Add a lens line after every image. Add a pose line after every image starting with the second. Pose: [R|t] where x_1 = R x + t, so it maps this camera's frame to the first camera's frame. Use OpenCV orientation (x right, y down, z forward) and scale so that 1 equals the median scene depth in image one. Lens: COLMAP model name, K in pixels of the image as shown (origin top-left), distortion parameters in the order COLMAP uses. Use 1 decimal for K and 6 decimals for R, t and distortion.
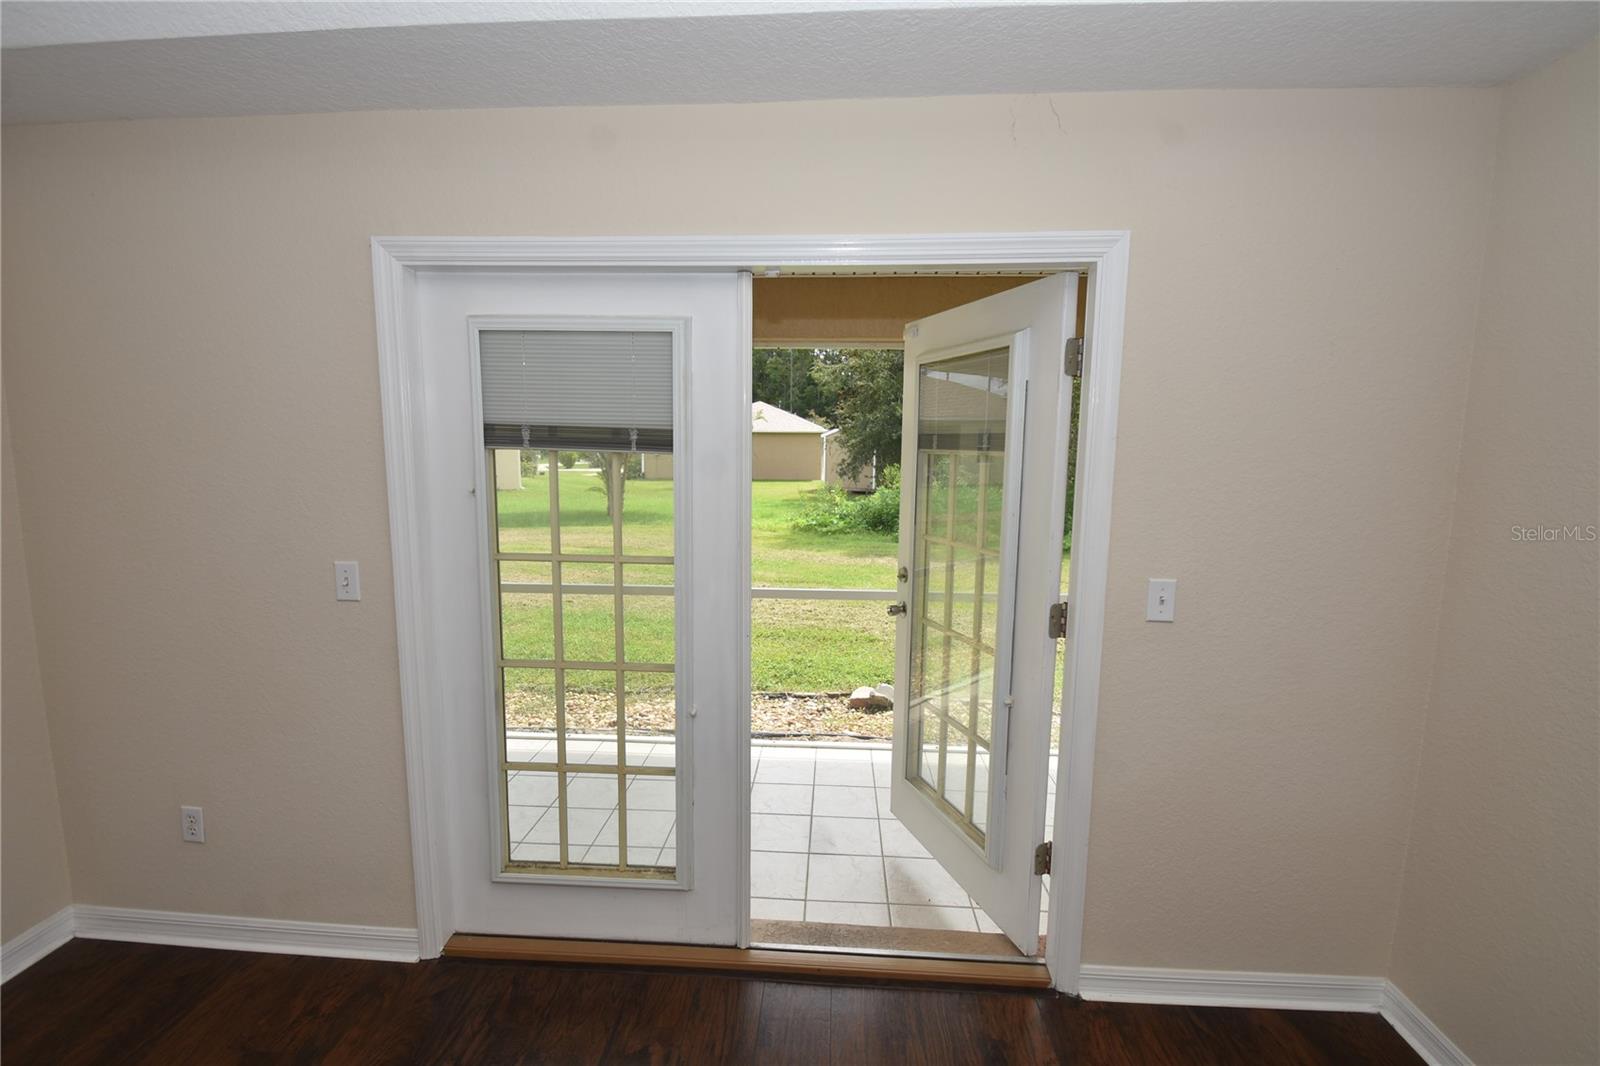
lens RADIAL K [[698.2, 0, 795.9], [0, 698.2, 539.9], [0, 0, 1]] dist [0.011446, -0.014255]
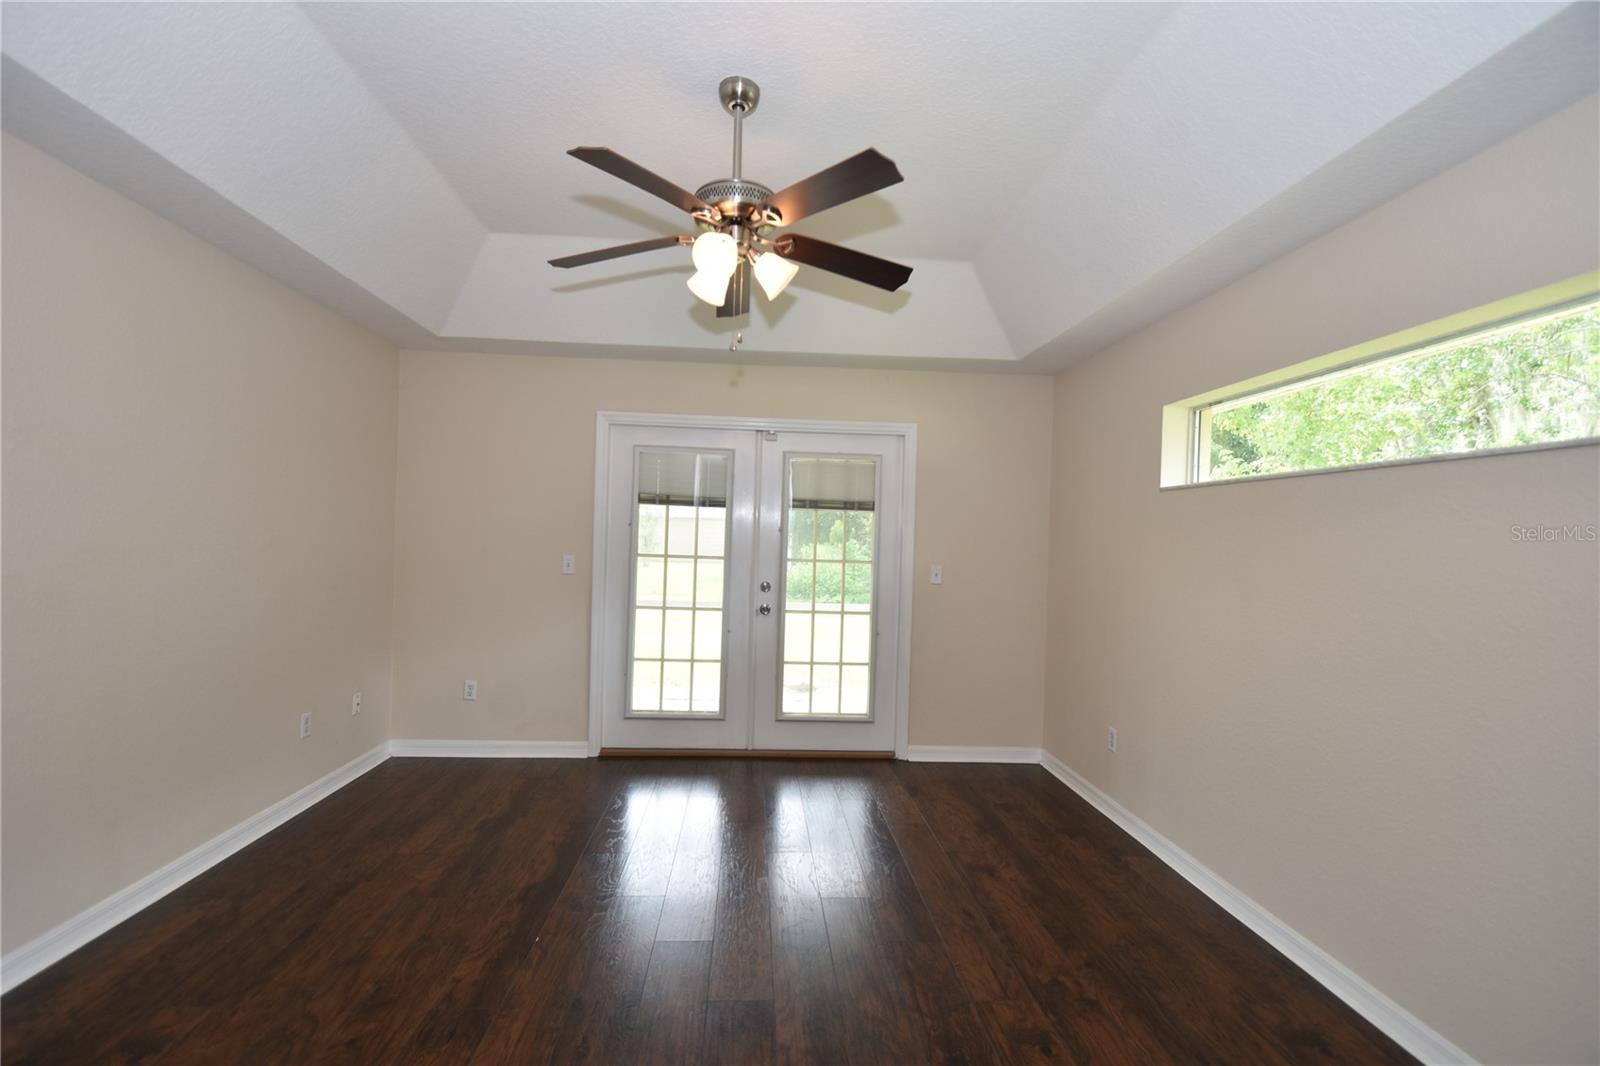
lens RADIAL K [[698.2, 0, 795.9], [0, 698.2, 539.9], [0, 0, 1]] dist [0.011446, -0.014255]
pose [[0.992946, 0.013223, 0.117831, -0.191419], [-0.000476, 0.994199, -0.107558, 0.198339], [-0.118570, 0.106743, 0.987192, -1.105599]]
